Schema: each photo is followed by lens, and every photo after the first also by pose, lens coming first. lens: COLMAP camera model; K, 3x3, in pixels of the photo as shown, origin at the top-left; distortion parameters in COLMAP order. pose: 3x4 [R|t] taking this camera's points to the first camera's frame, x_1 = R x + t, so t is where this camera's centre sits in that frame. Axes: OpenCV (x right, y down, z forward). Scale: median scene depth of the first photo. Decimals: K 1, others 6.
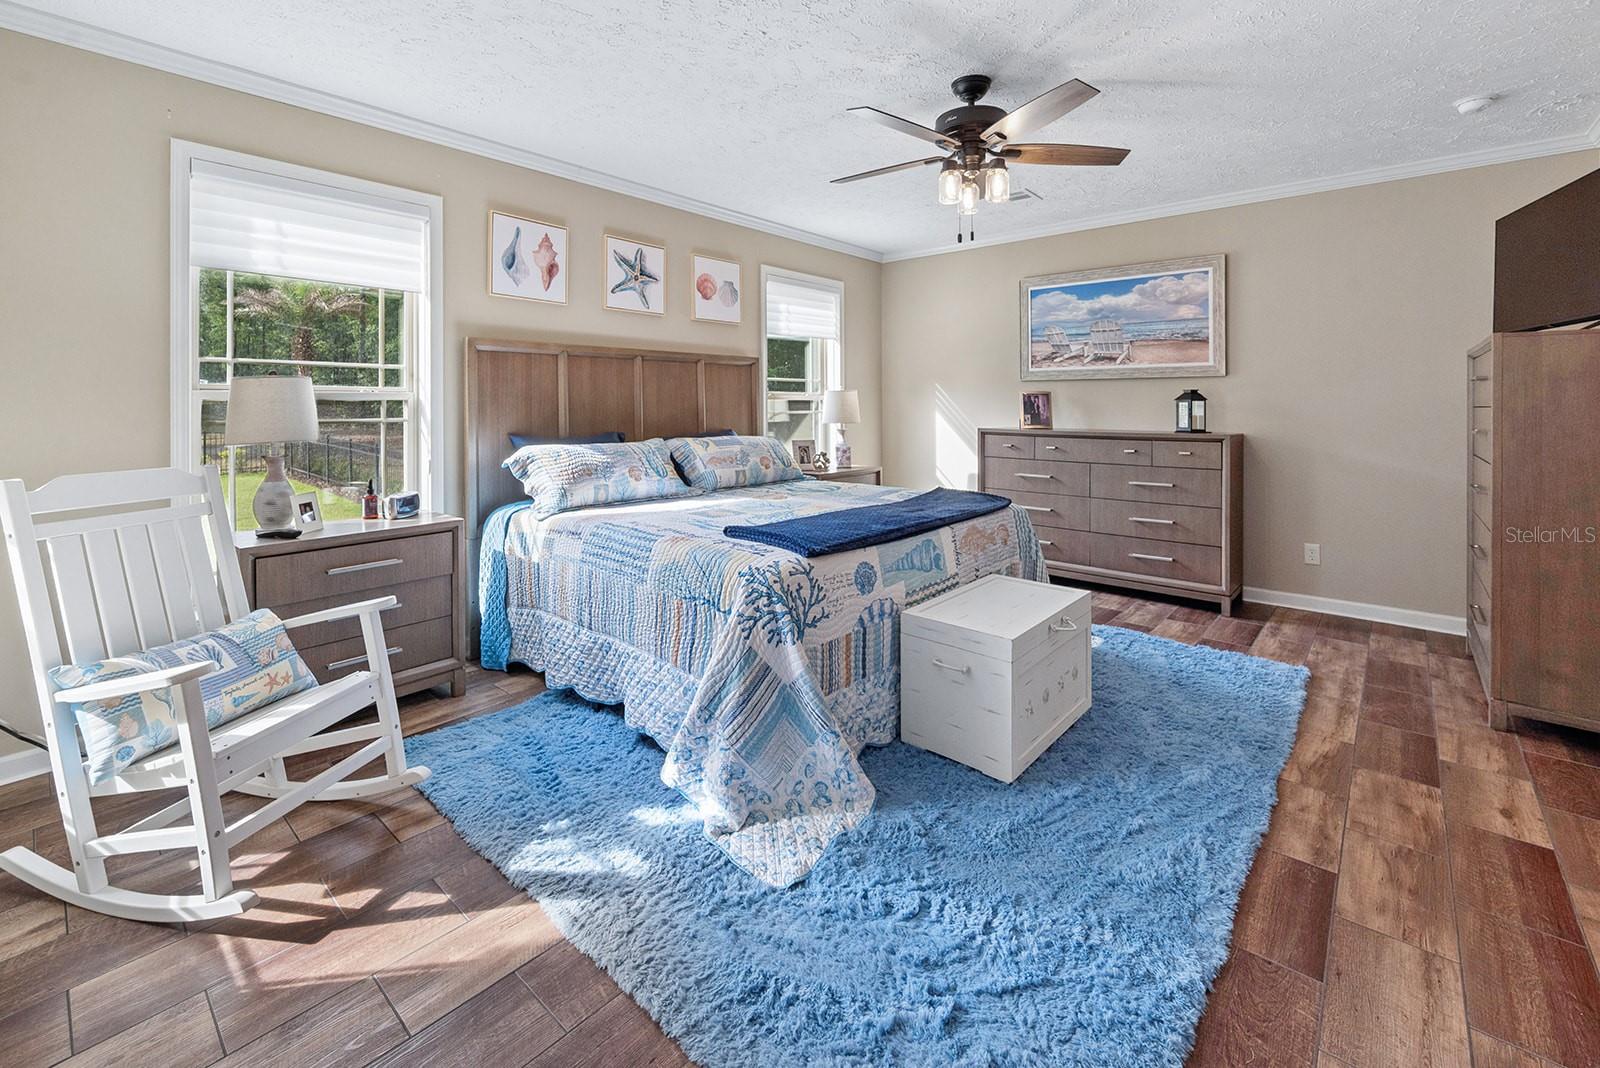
lens RADIAL K [[678.0, 0, 811.3], [0, 678.0, 536.1], [0, 0, 1]] dist [0.000953, -0.000146]
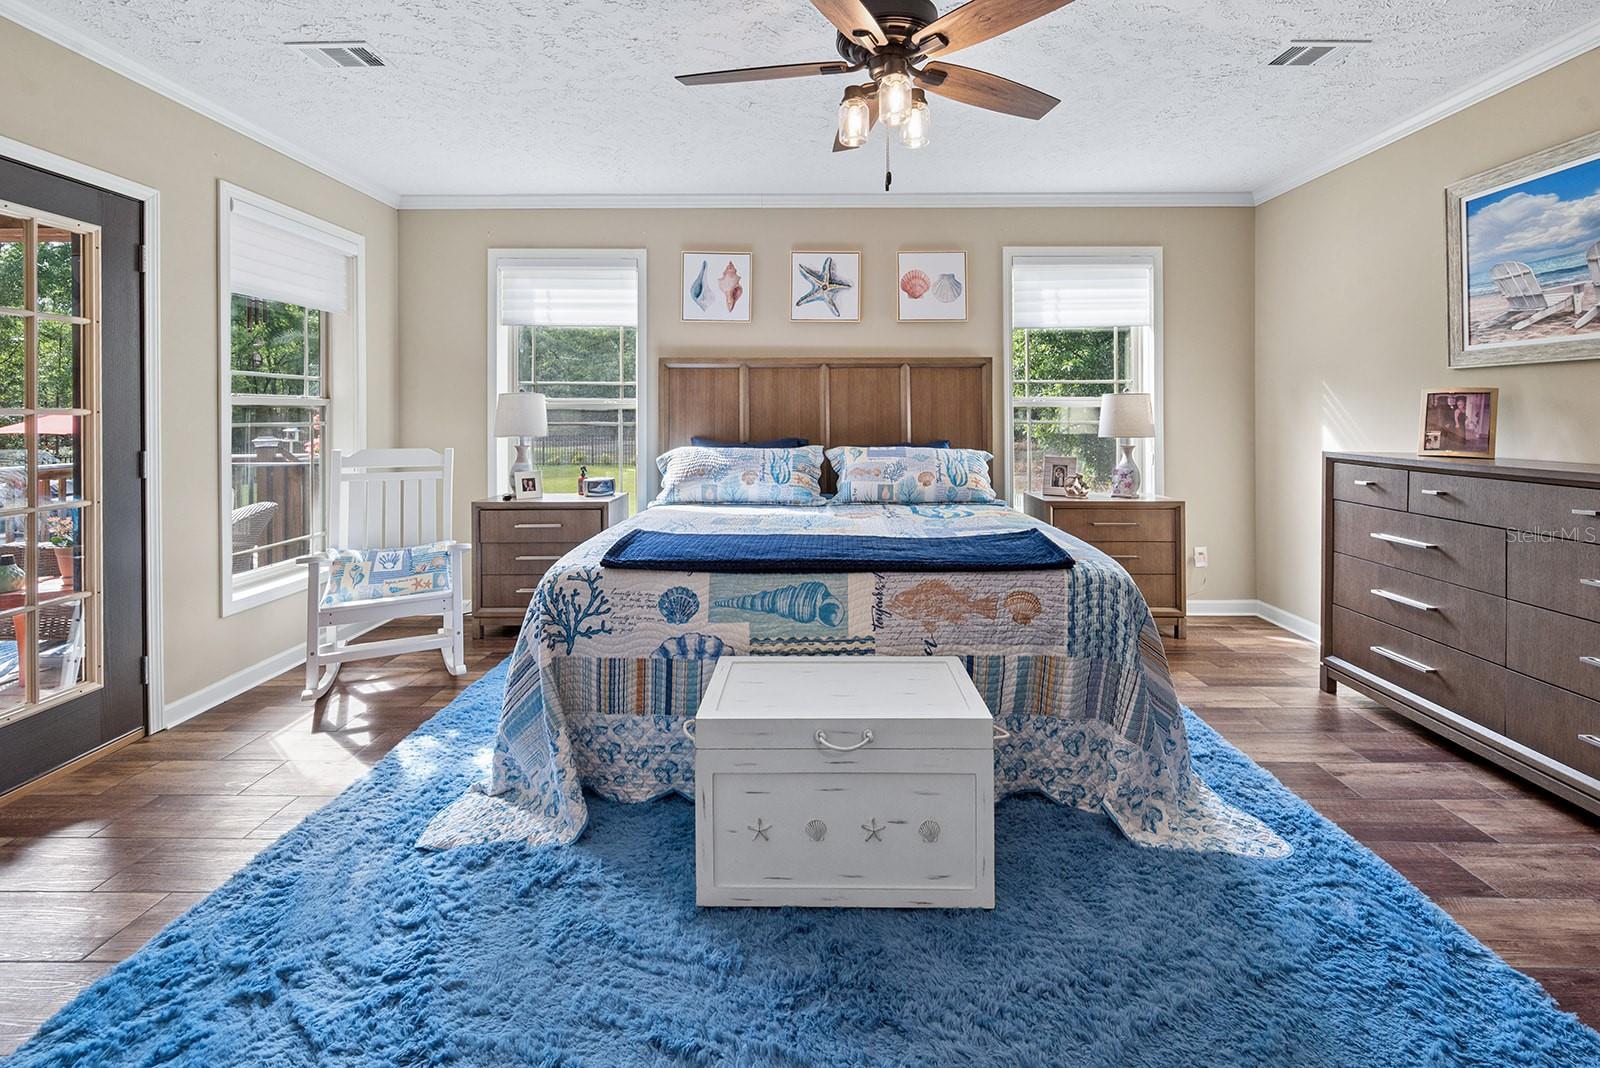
lens RADIAL K [[687.7, 0, 800.0], [0, 687.7, 534.0], [0, 0, 1]] dist [0.000136, 0.000082]
pose [[0.642928, 0.133209, -0.754254, 0.596963], [-0.147172, 0.987895, 0.049023, -0.068828], [0.751654, 0.079487, 0.654750, 0.364303]]
